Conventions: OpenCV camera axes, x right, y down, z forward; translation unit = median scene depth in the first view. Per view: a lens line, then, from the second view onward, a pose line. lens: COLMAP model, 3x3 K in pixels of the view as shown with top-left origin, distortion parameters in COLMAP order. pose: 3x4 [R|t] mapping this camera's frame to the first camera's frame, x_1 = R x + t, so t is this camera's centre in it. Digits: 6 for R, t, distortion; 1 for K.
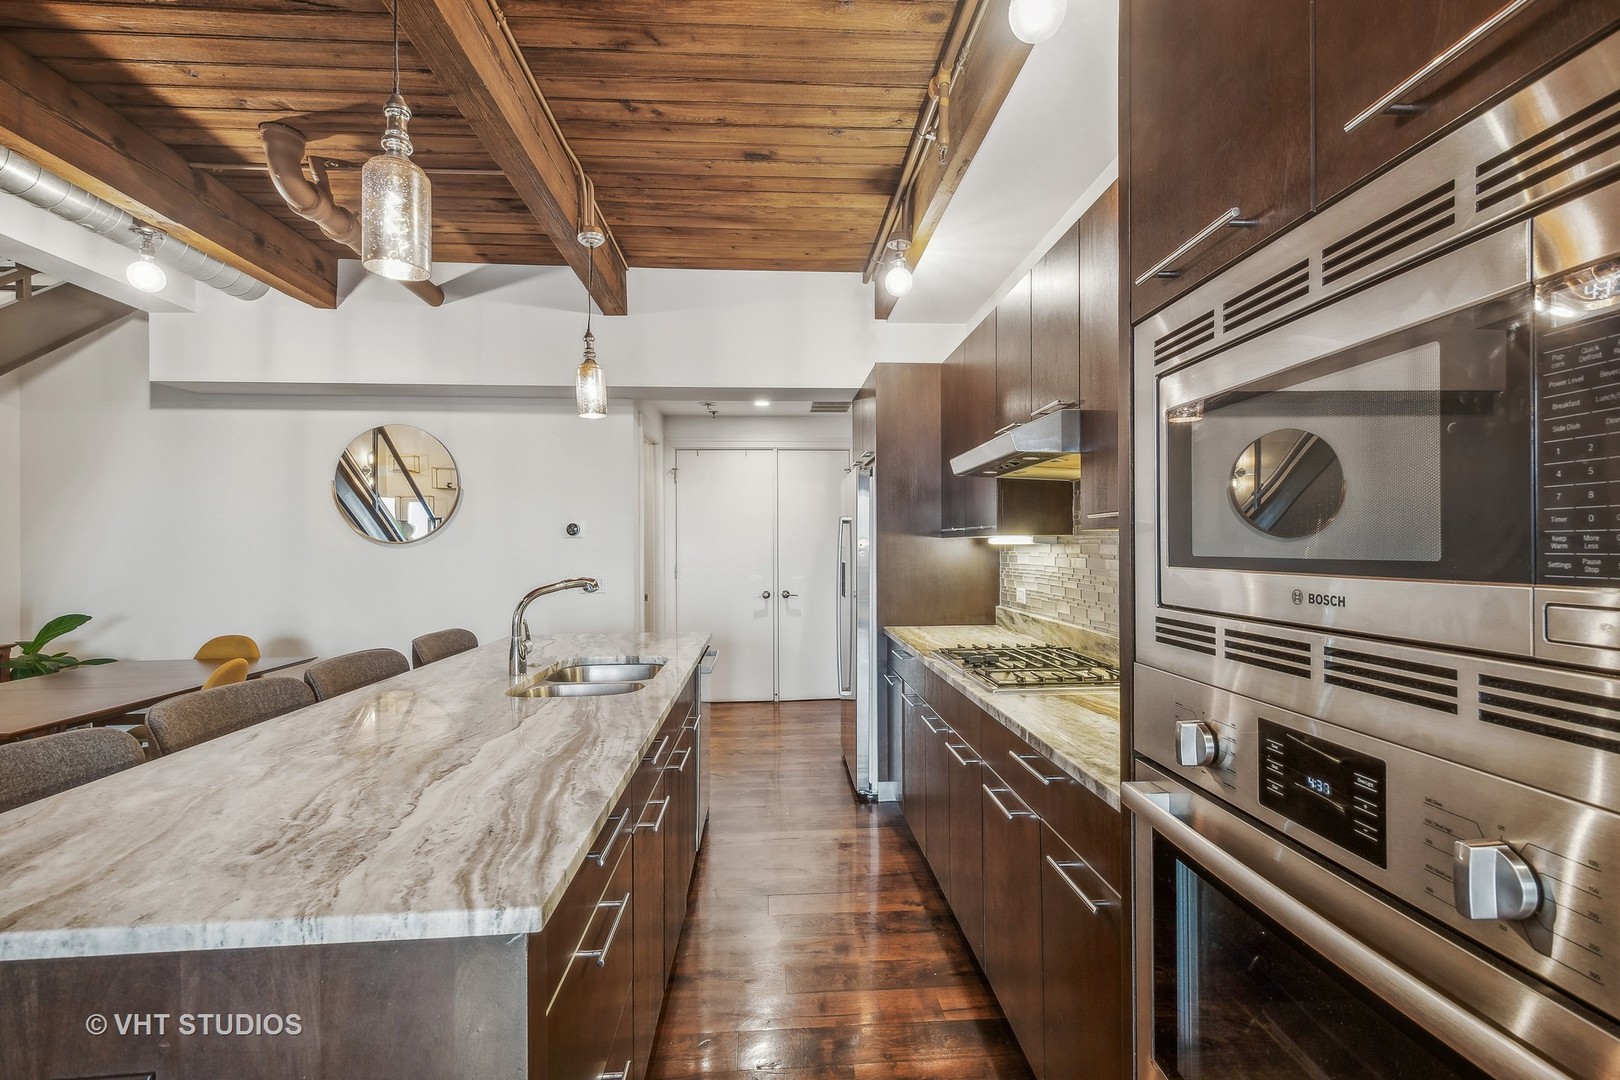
lens RADIAL K [[714.9, 0, 810.0], [0, 714.9, 540.0], [0, 0, 1]] dist [0.004092, 0.000458]
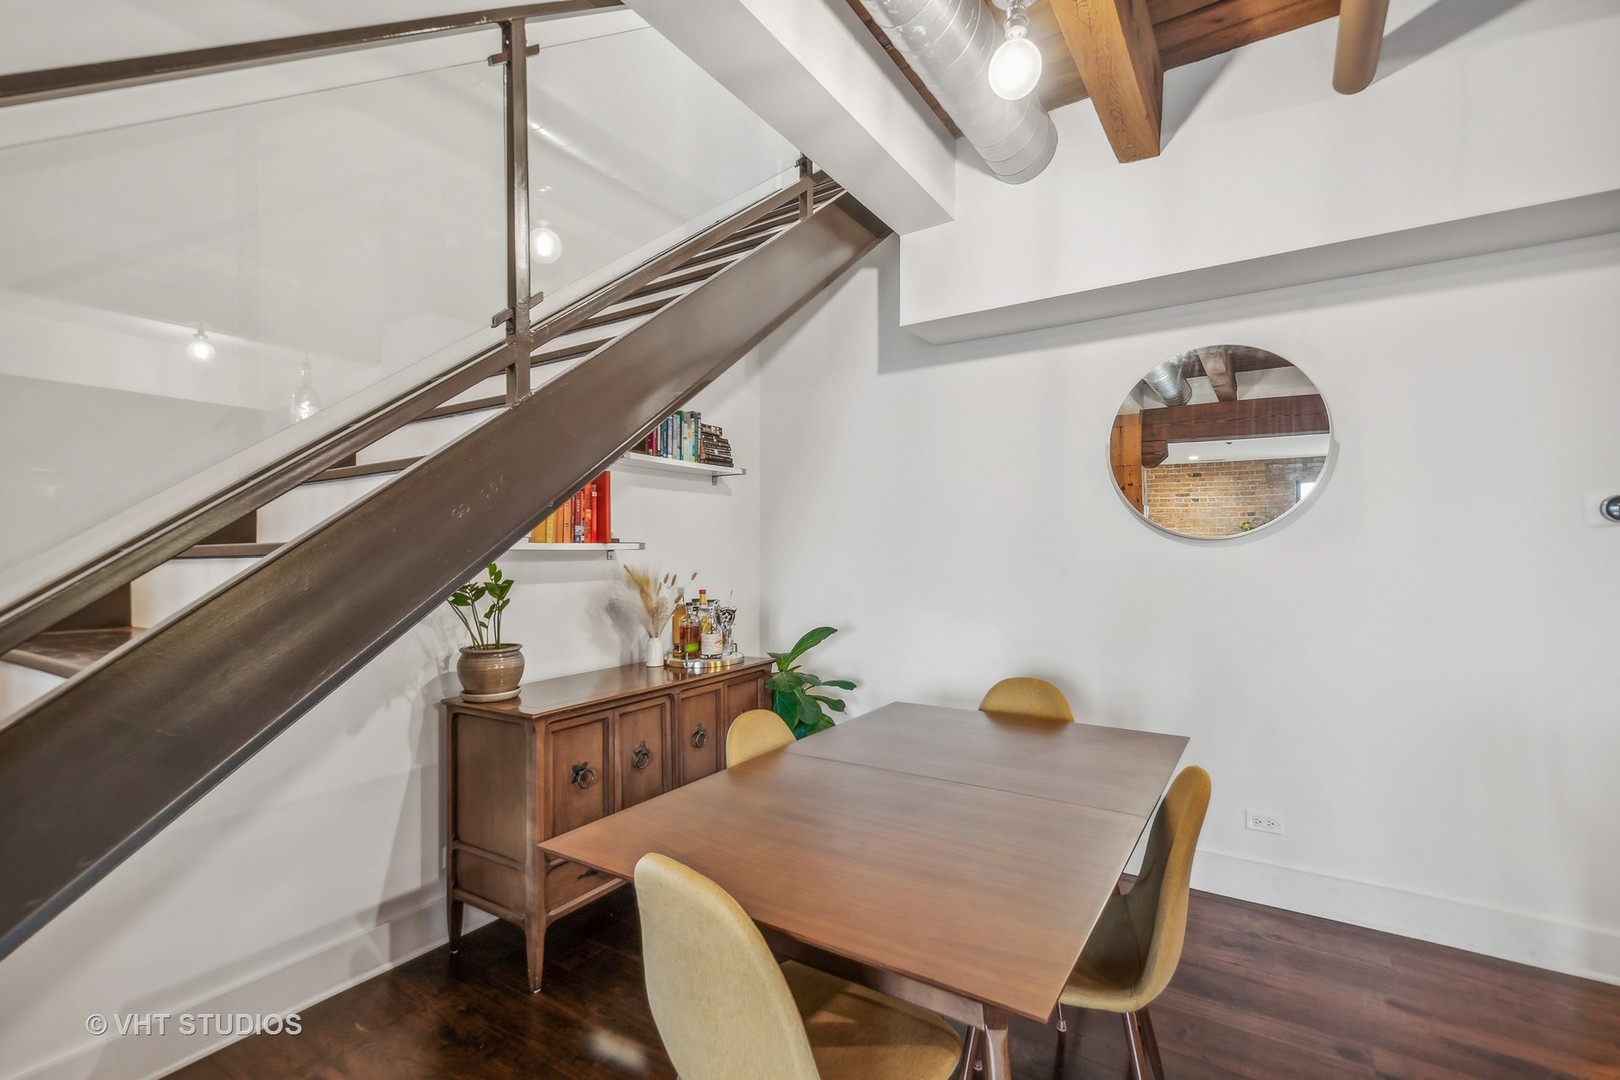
lens RADIAL K [[724.8, 0, 811.5], [0, 724.8, 558.5], [0, 0, 1]] dist [-0.002379, -0.000671]
pose [[0.802233, 0.007191, -0.596968, -0.712768], [0.003910, 0.999843, 0.017300, 0.016564], [0.596998, -0.016213, 0.802079, 0.428486]]
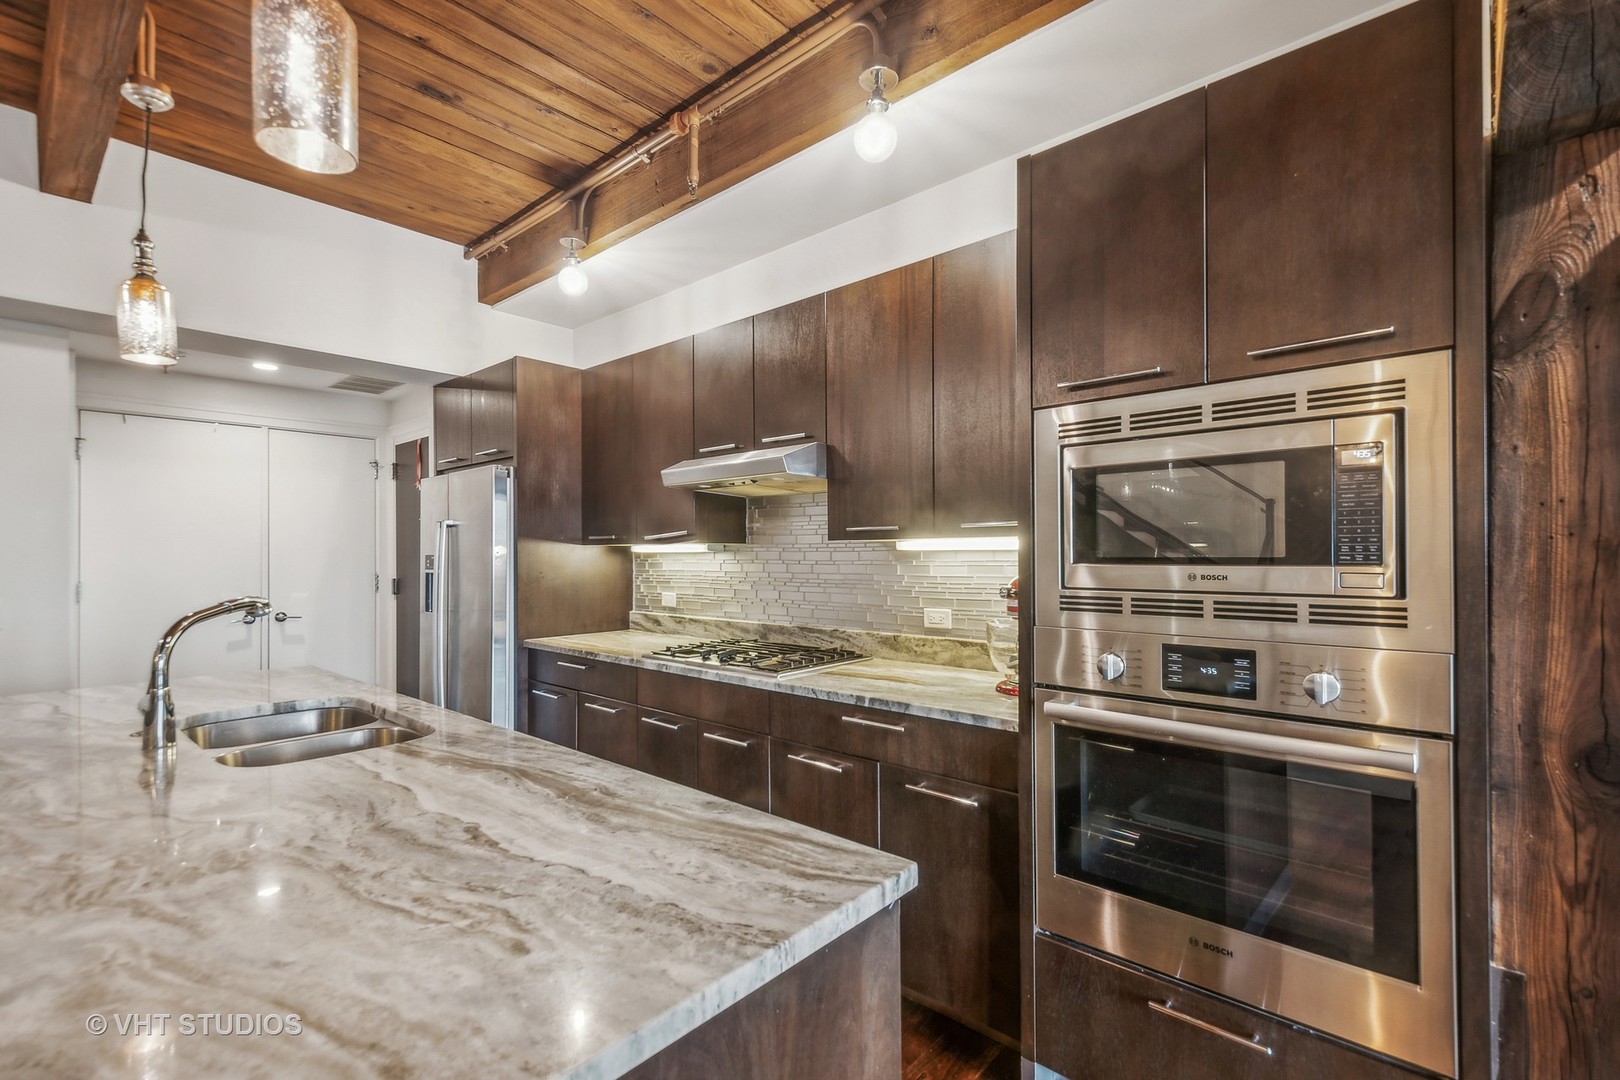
lens RADIAL K [[723.3, 0, 810.0], [0, 723.3, 540.0], [0, 0, 1]] dist [0.013043, -0.000440]
pose [[0.716601, 0.015091, 0.697320, -0.346534], [-0.006224, 0.999864, -0.015243, 0.003816], [-0.697456, 0.006582, 0.716597, 0.075171]]
